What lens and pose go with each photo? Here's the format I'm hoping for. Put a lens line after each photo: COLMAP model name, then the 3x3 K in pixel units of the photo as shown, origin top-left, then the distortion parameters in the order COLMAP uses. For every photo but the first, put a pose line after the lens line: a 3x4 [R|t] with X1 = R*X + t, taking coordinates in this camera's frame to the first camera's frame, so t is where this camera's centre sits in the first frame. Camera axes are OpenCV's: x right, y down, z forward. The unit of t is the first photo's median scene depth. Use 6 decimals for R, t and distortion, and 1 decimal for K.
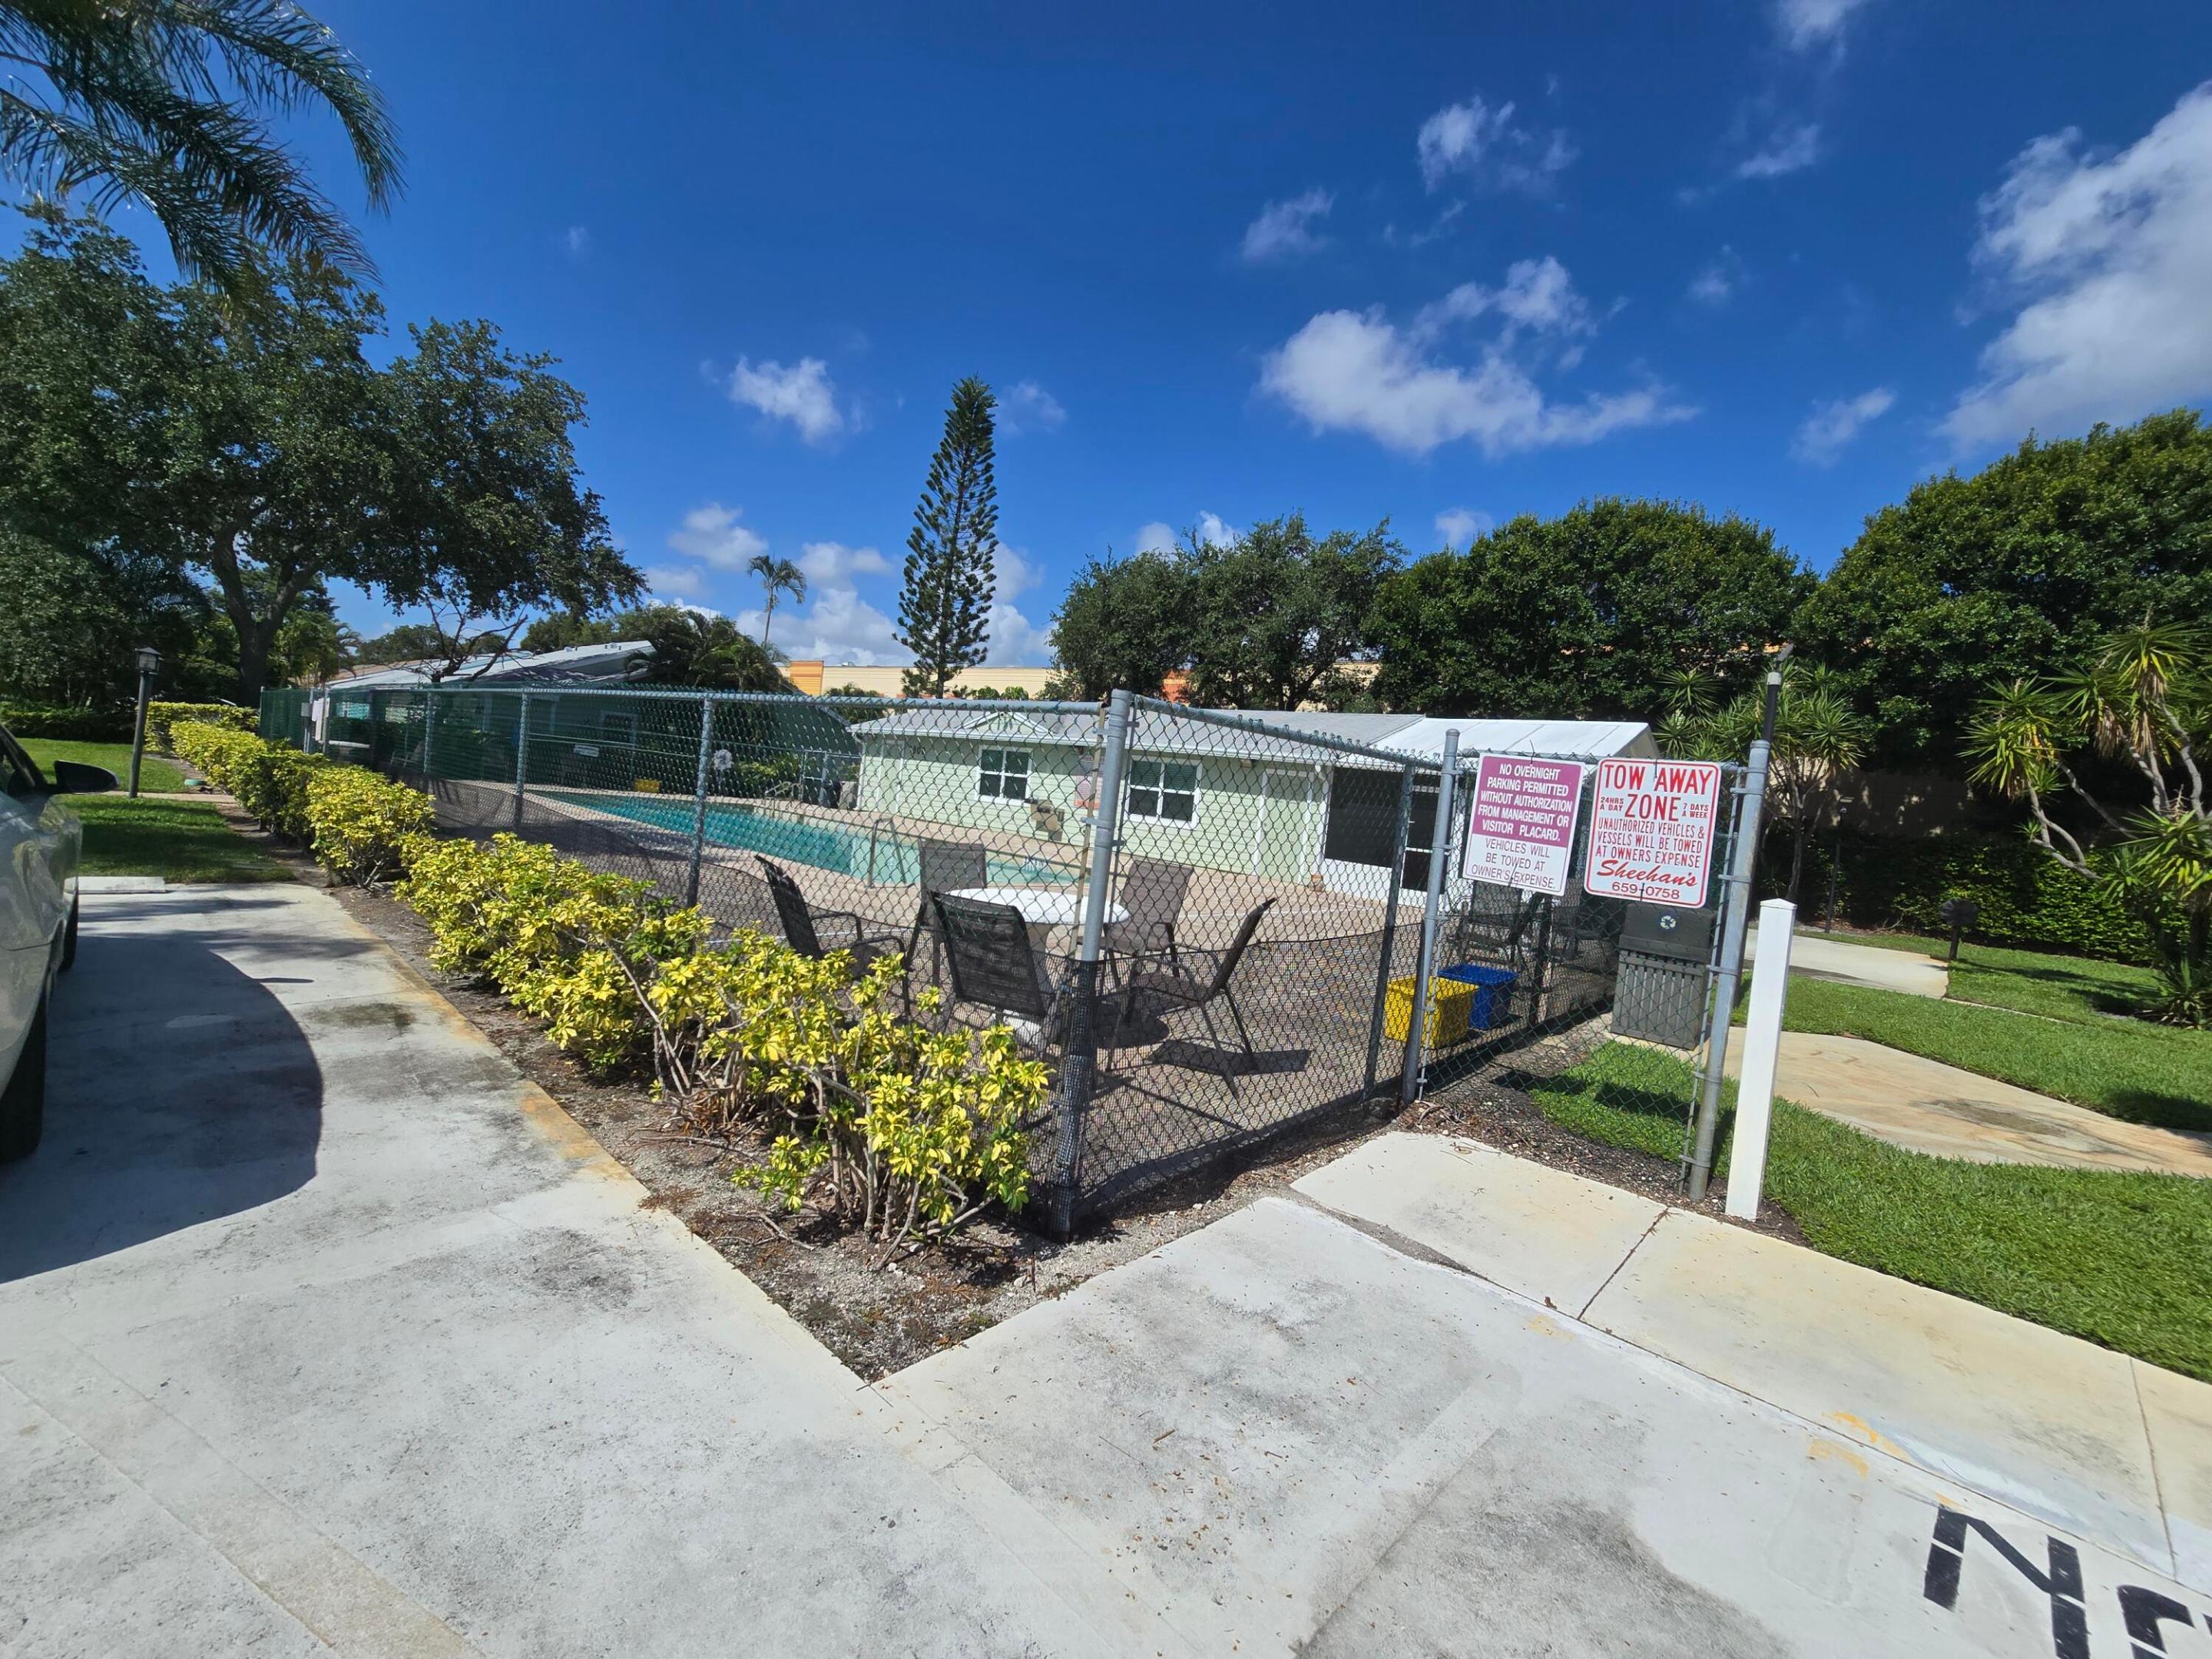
lens RADIAL K [[885.3, 0, 1115.6], [0, 885.3, 820.7], [0, 0, 1]] dist [0.000075, -0.003870]
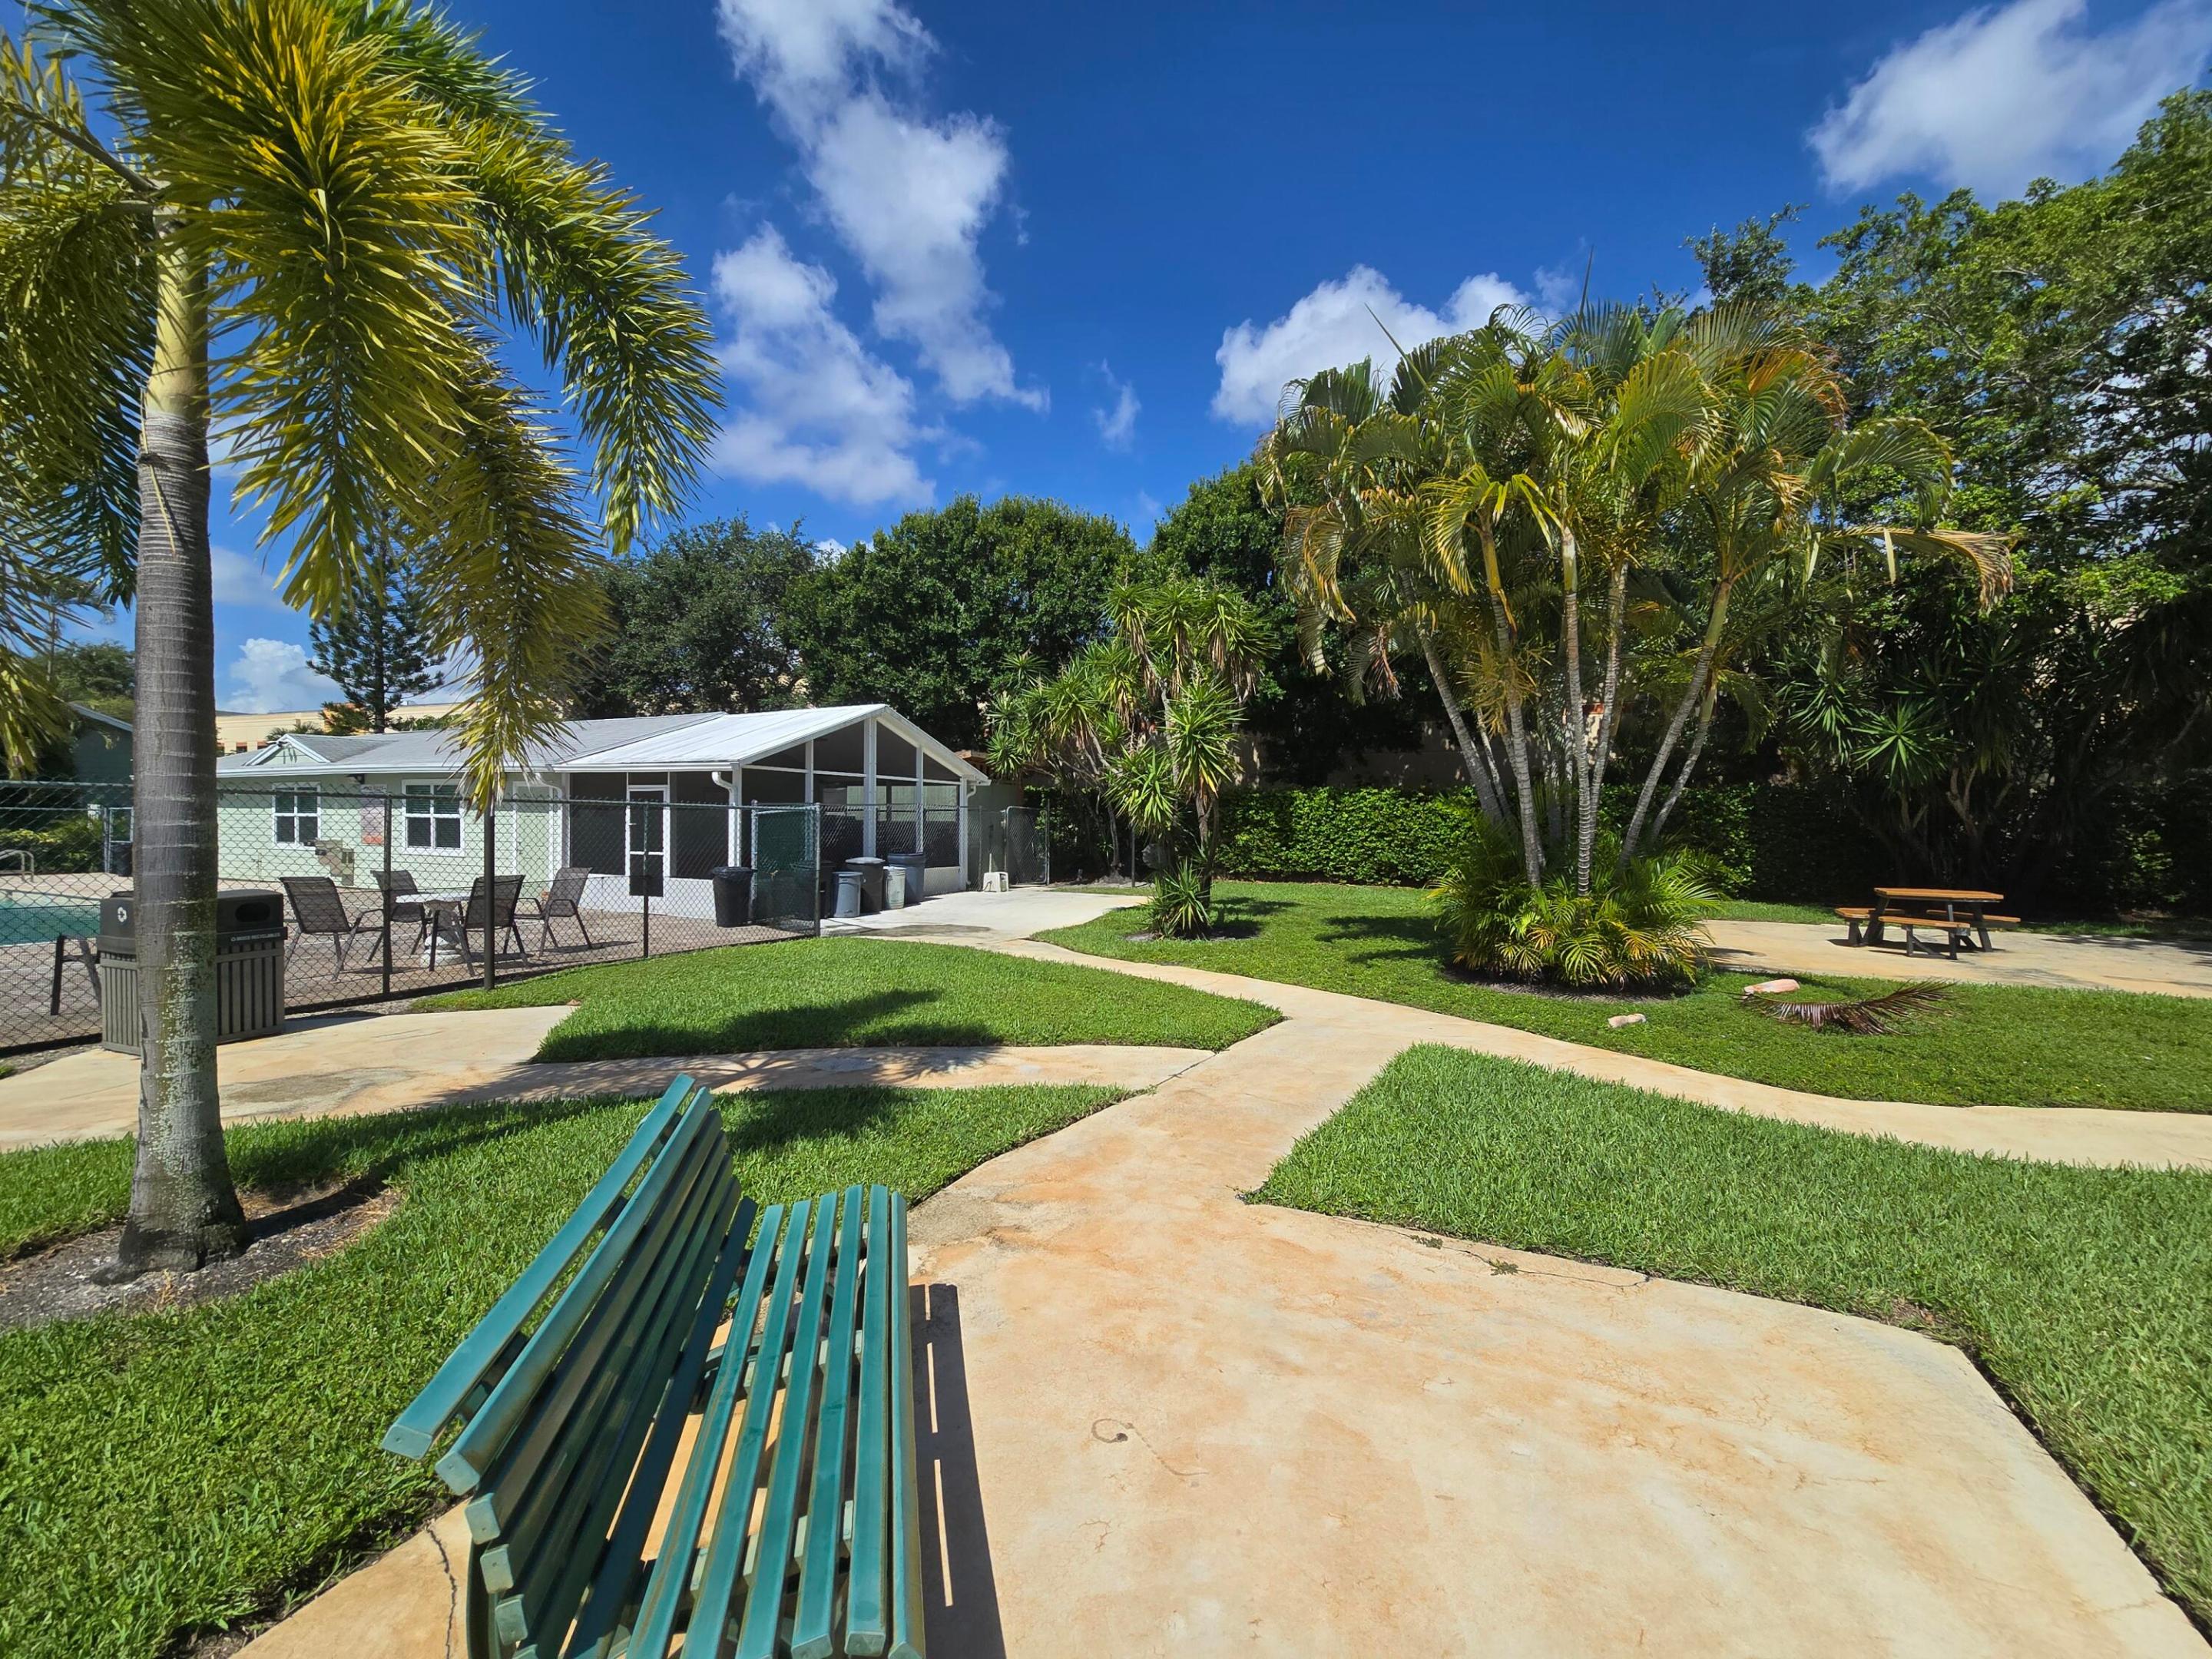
lens RADIAL K [[885.3, 0, 1115.6], [0, 885.3, 820.7], [0, 0, 1]] dist [0.000075, -0.003870]
pose [[0.947950, -0.099080, 0.302613, 0.379429], [0.104347, 0.994540, -0.001245, 0.037306], [-0.300837, 0.032757, 0.953113, -0.033090]]
